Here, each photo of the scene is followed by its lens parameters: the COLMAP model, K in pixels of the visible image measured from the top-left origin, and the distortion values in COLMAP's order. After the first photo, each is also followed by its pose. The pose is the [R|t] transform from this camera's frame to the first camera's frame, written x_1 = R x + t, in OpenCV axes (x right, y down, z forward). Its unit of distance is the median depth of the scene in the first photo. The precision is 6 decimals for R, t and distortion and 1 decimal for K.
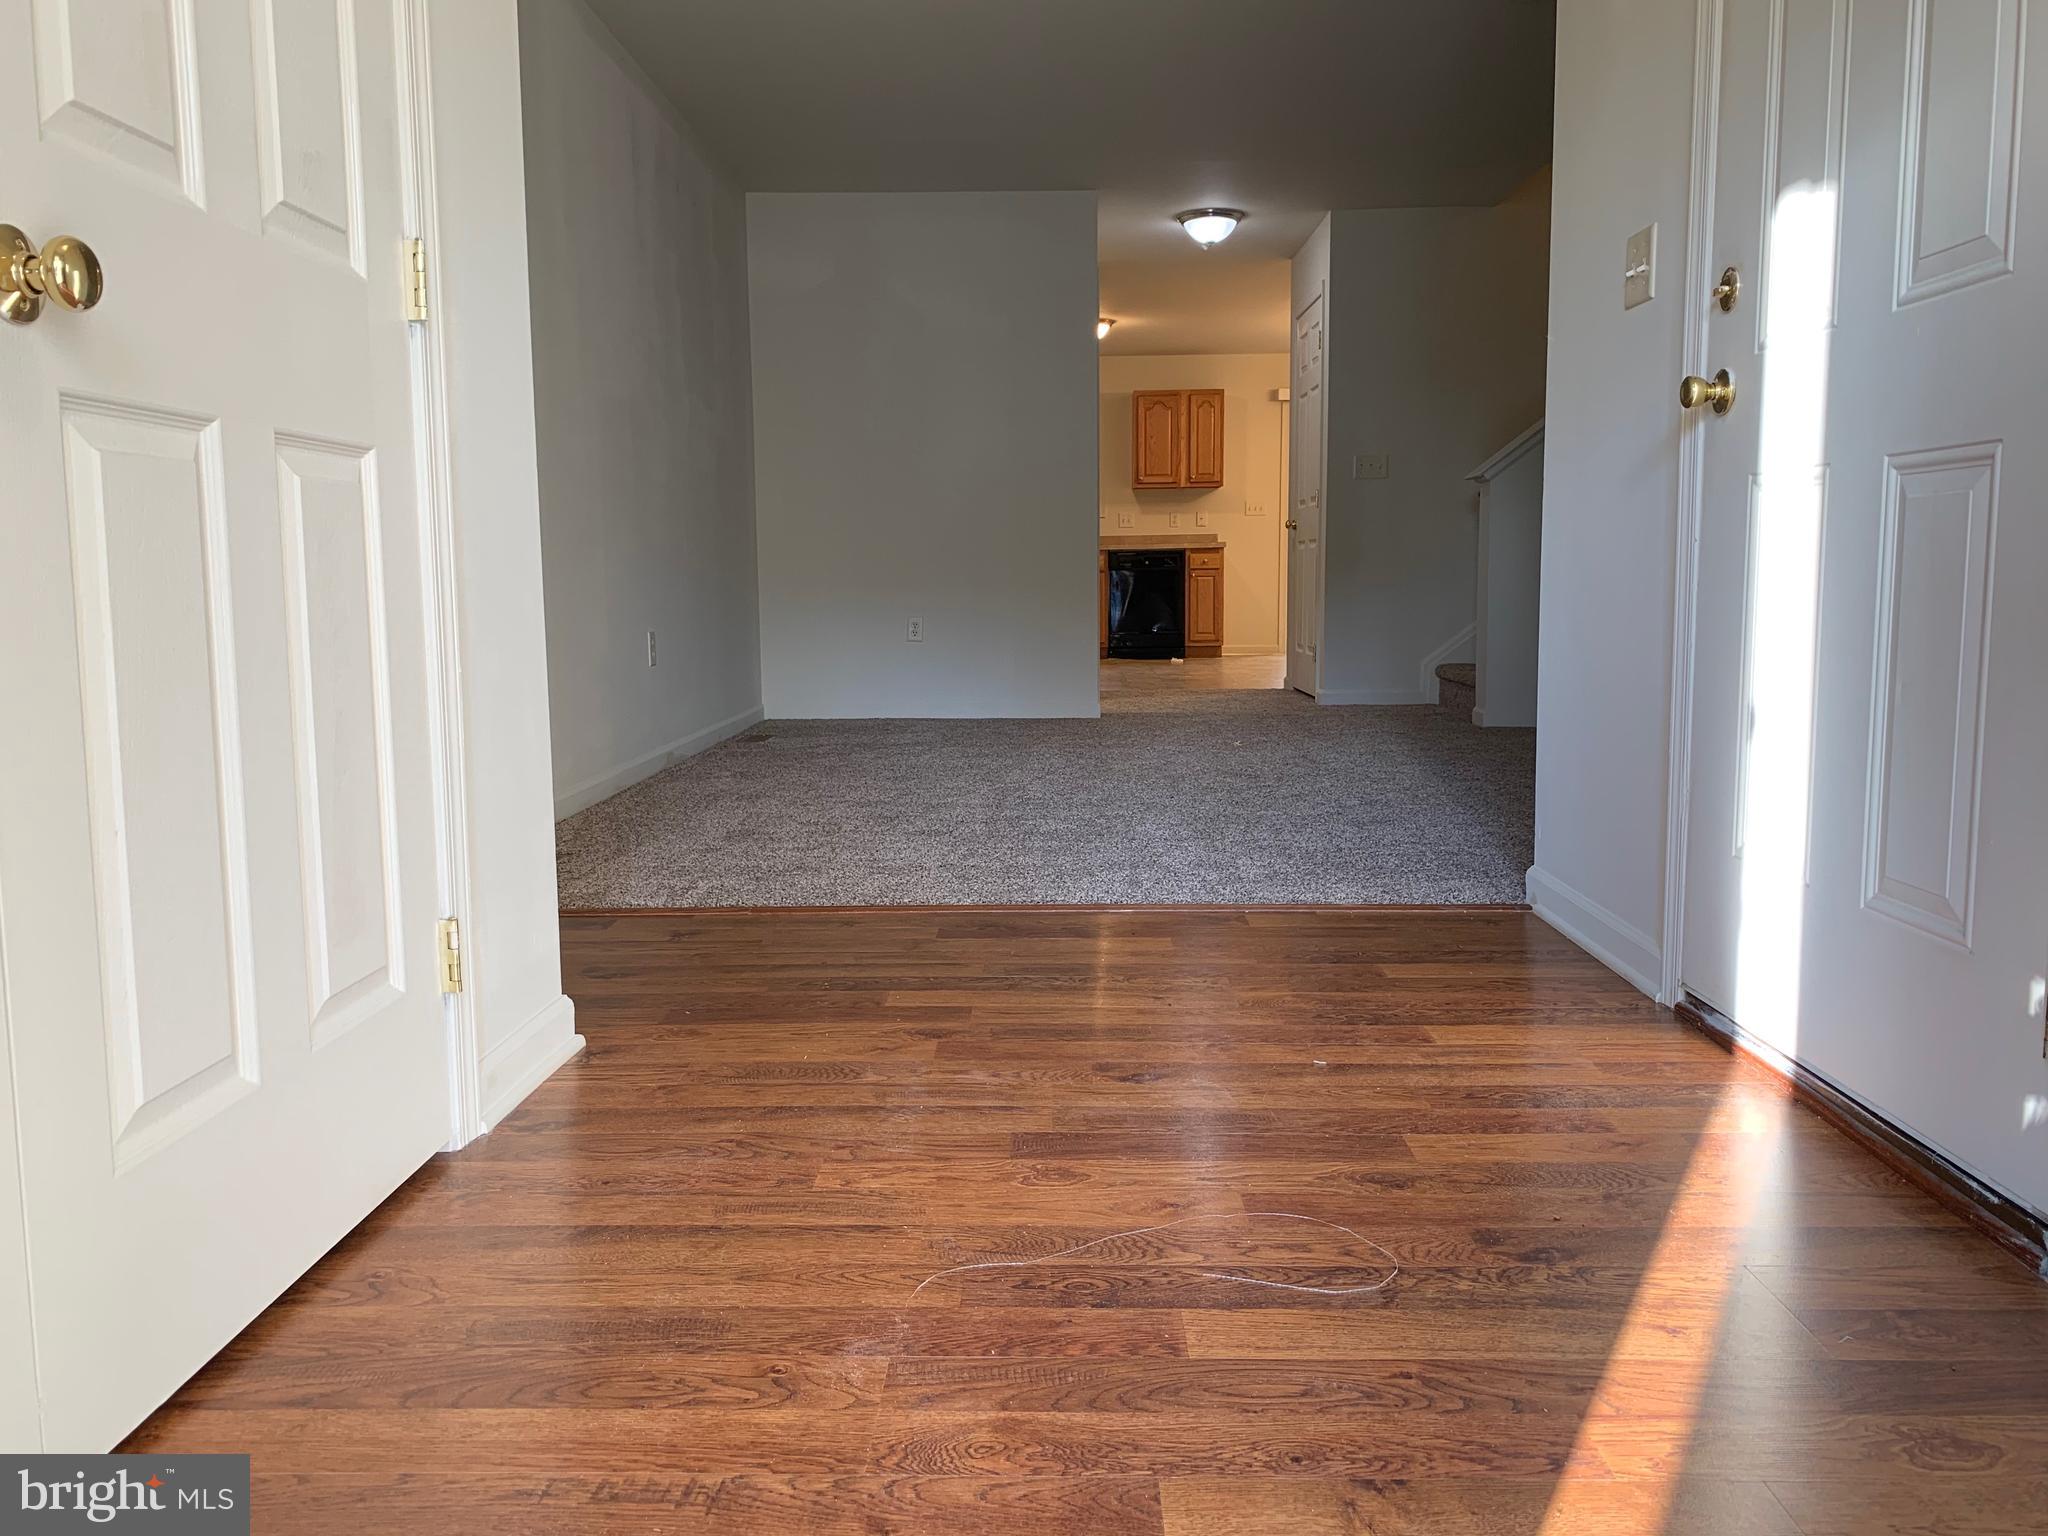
lens RADIAL K [[1545.5, 0, 1015.0], [0, 1545.5, 773.1], [0, 0, 1]] dist [0.008450, -0.003484]
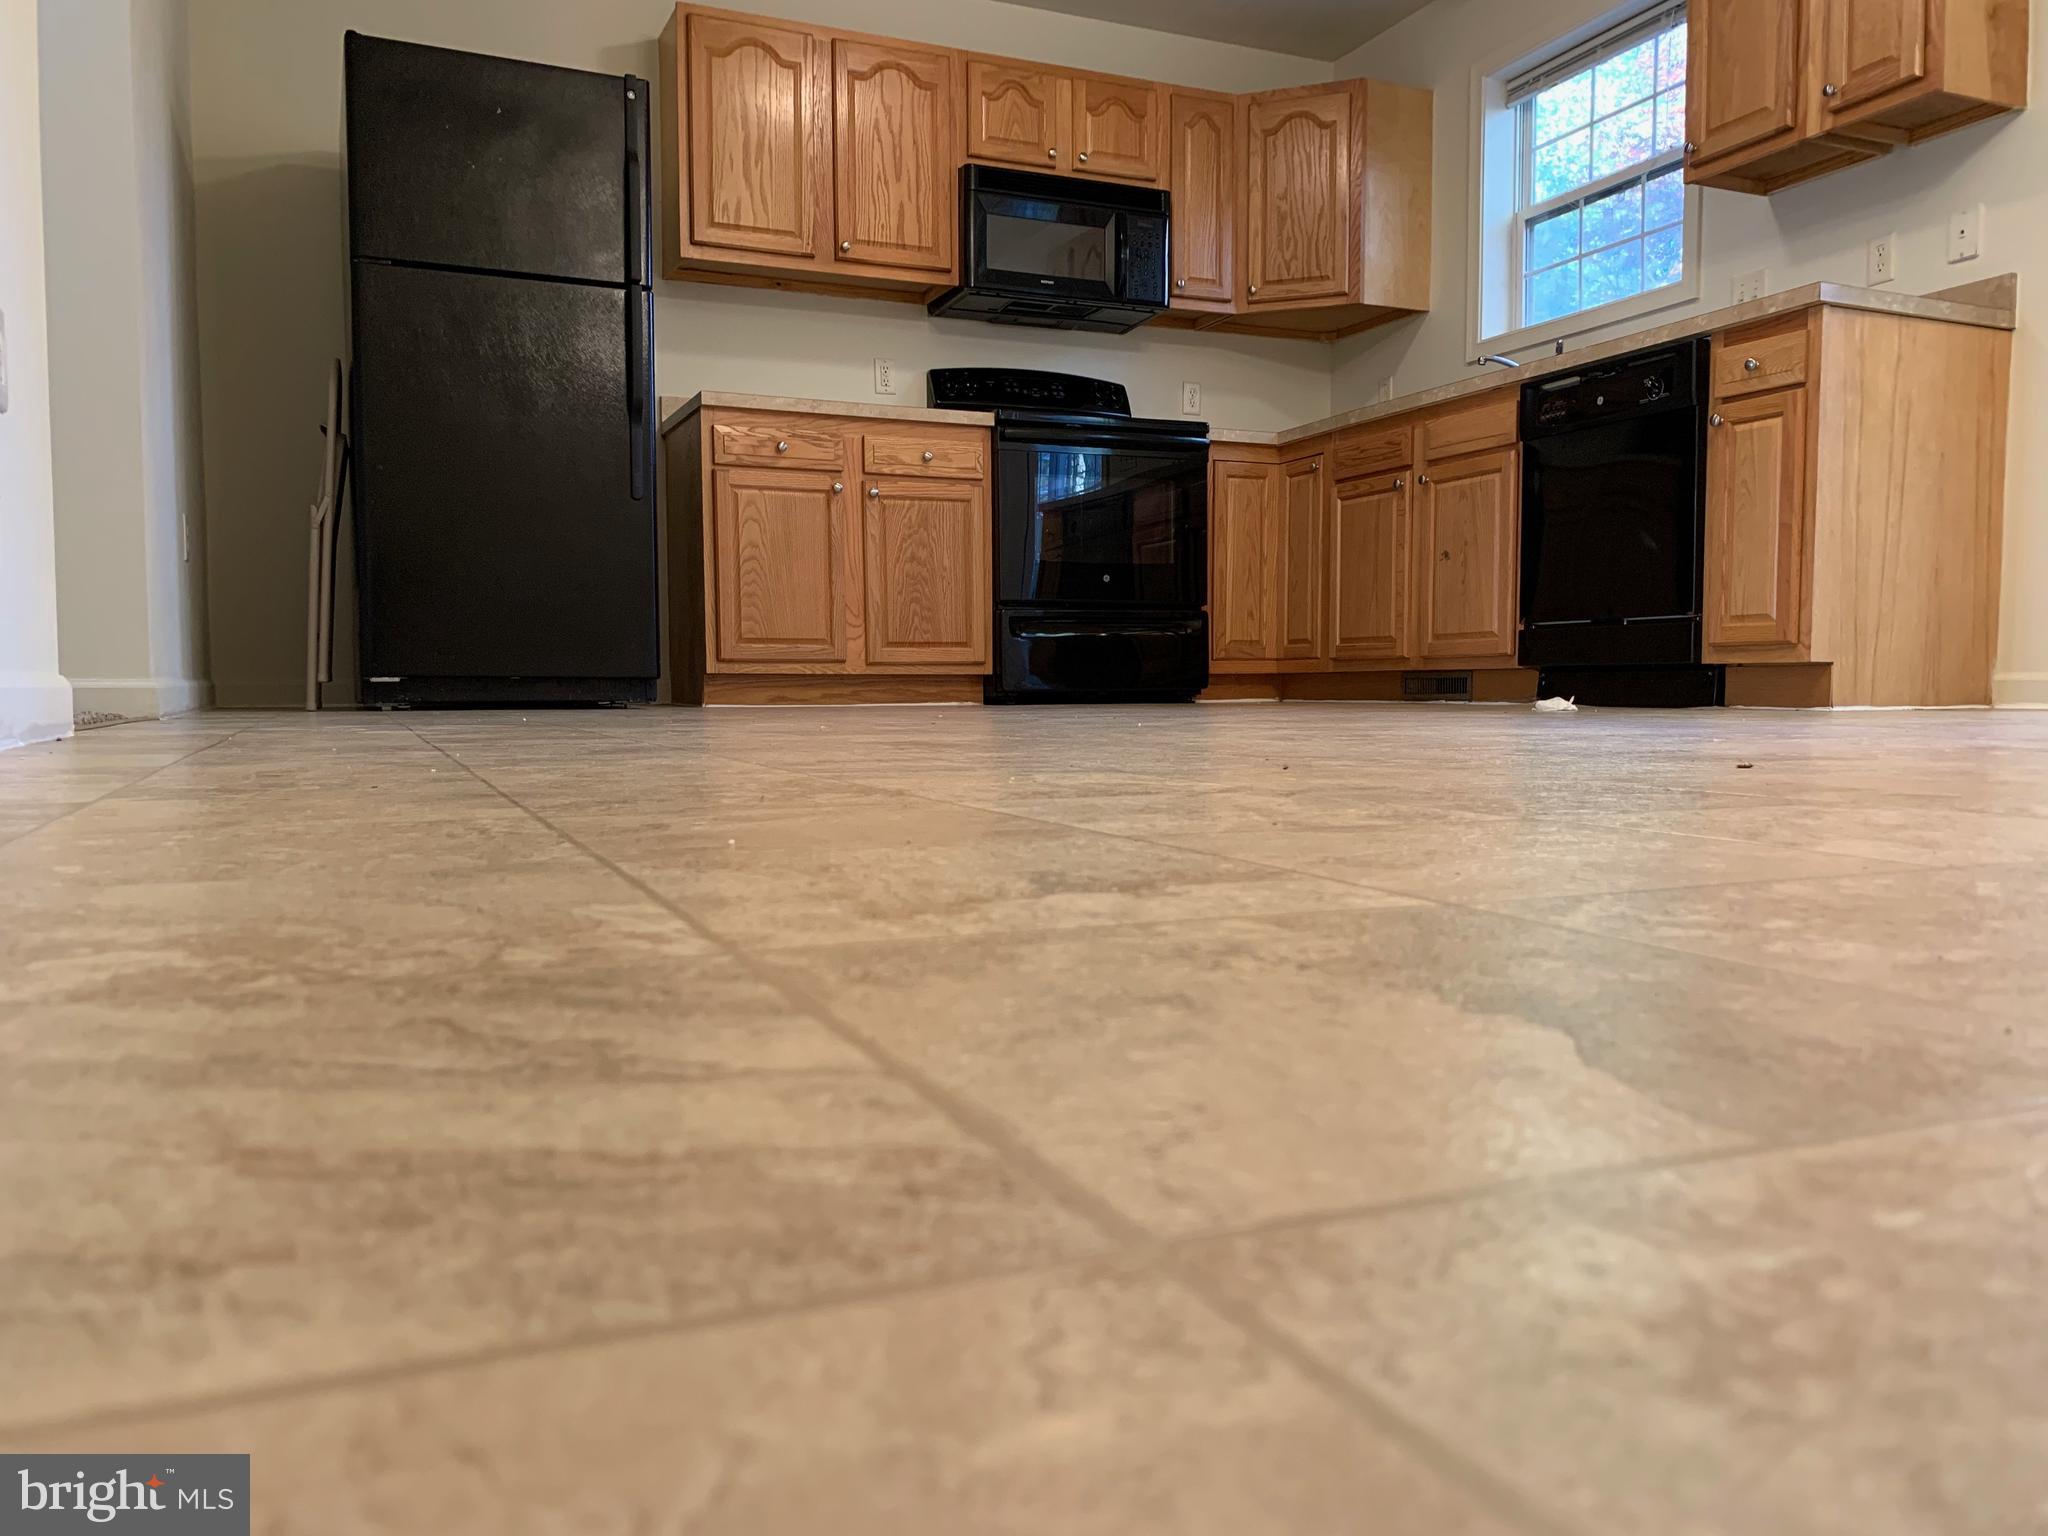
lens RADIAL K [[1545.5, 0, 1028.1], [0, 1545.5, 775.4], [0, 0, 1]] dist [0.008450, -0.003484]
pose [[0.432142, 0.066254, -0.899369, 0.322586], [-0.122542, 0.992361, 0.014223, -0.049318], [0.893441, 0.104064, 0.436960, 0.755122]]
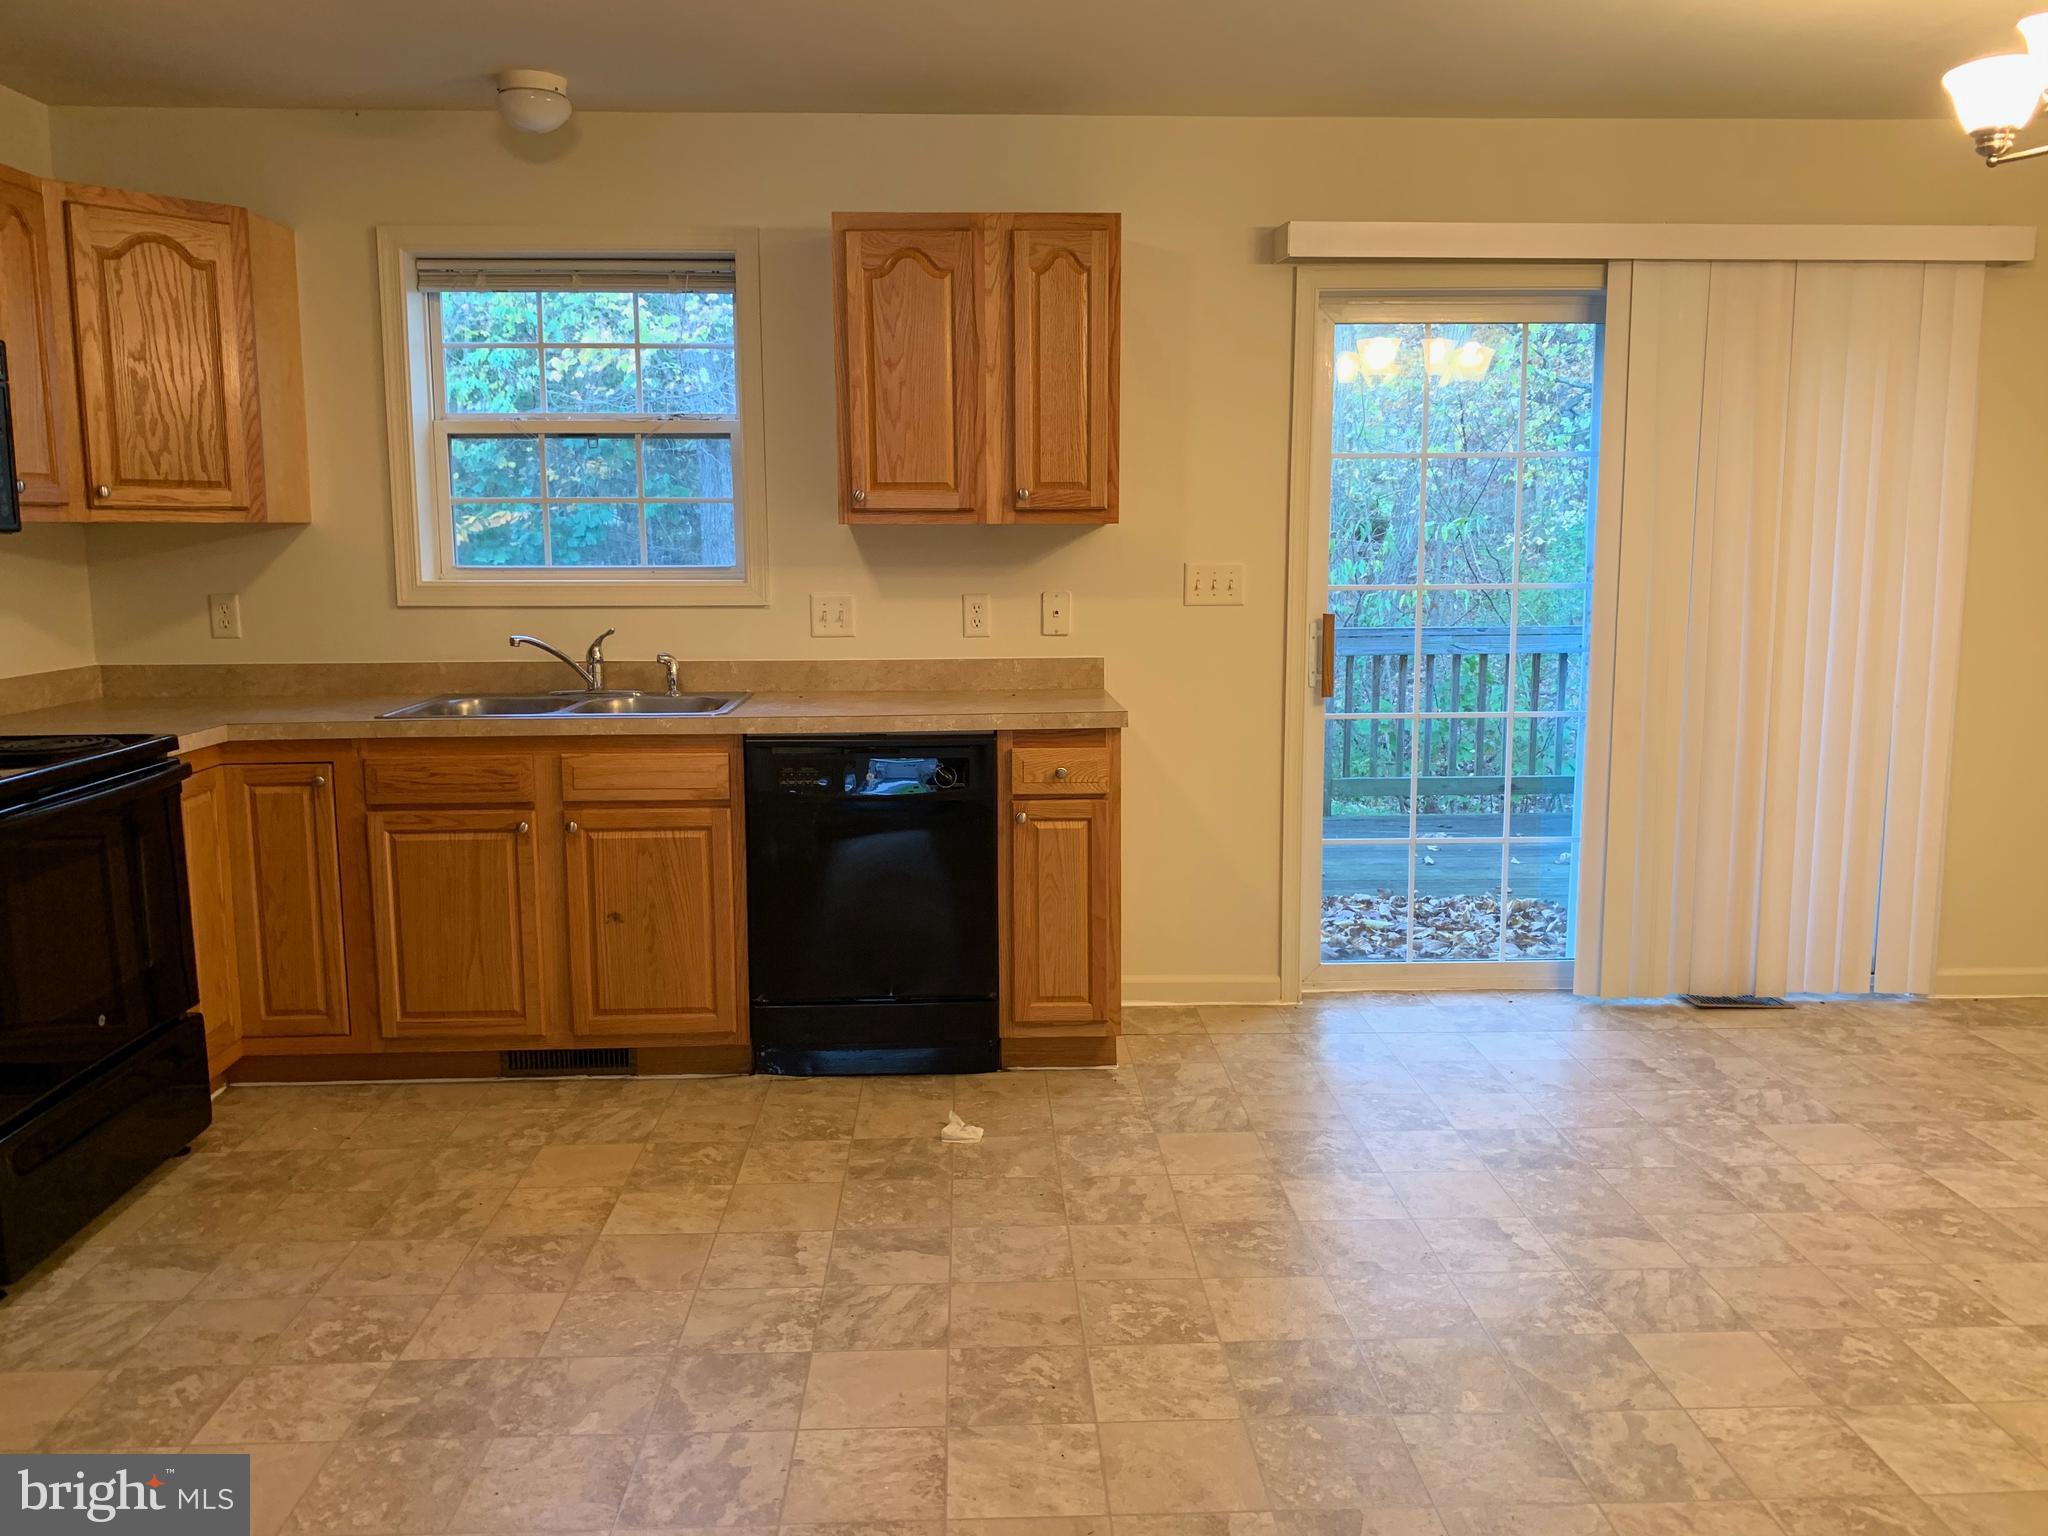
lens RADIAL K [[1545.5, 0, 1031.9], [0, 1545.5, 764.4], [0, 0, 1]] dist [0.008450, -0.003484]
pose [[0.997273, -0.004880, 0.073645, 0.093818], [0.004172, 0.999944, 0.009764, -0.140076], [-0.073688, -0.009431, 0.997237, 0.688893]]
